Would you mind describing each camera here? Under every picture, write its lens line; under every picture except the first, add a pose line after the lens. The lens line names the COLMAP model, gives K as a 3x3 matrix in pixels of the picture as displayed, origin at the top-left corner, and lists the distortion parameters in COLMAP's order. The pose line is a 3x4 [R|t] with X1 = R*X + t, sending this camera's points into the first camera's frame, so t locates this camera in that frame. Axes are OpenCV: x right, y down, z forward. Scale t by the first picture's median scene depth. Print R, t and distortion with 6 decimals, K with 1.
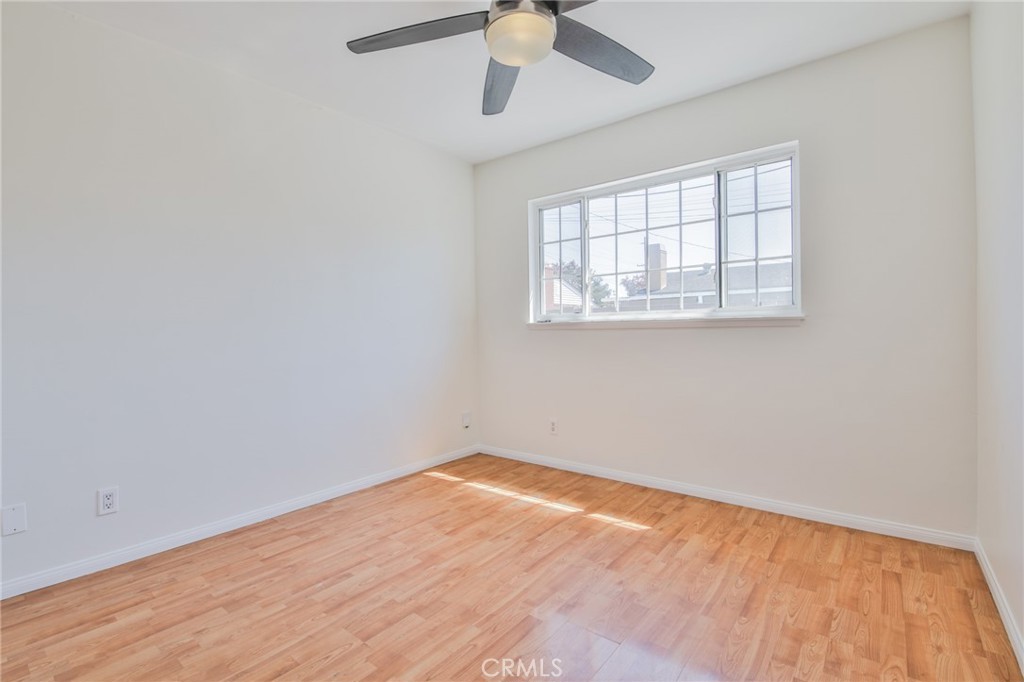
lens RADIAL K [[466.4, 0, 512.2], [0, 466.4, 340.7], [0, 0, 1]] dist [-0.010040, -0.004998]
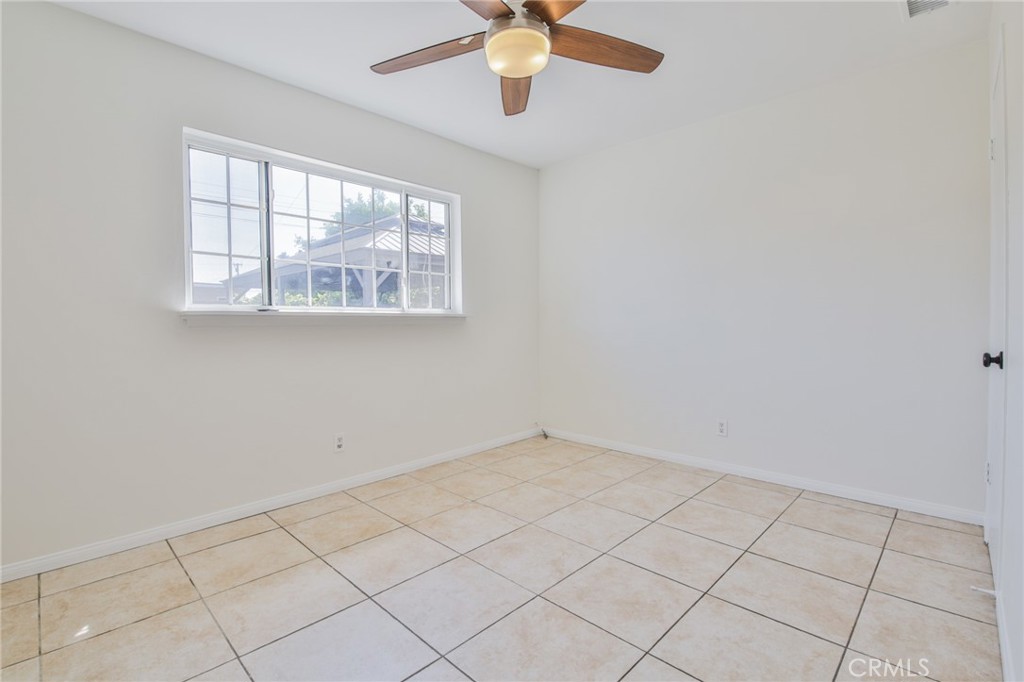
lens RADIAL K [[466.4, 0, 512.2], [0, 466.4, 337.0], [0, 0, 1]] dist [-0.010040, -0.004998]
pose [[0.095392, -0.015544, 0.995318, -0.598694], [0.019237, 0.999720, 0.013769, -0.008590], [-0.995254, 0.017833, 0.095664, 0.519587]]
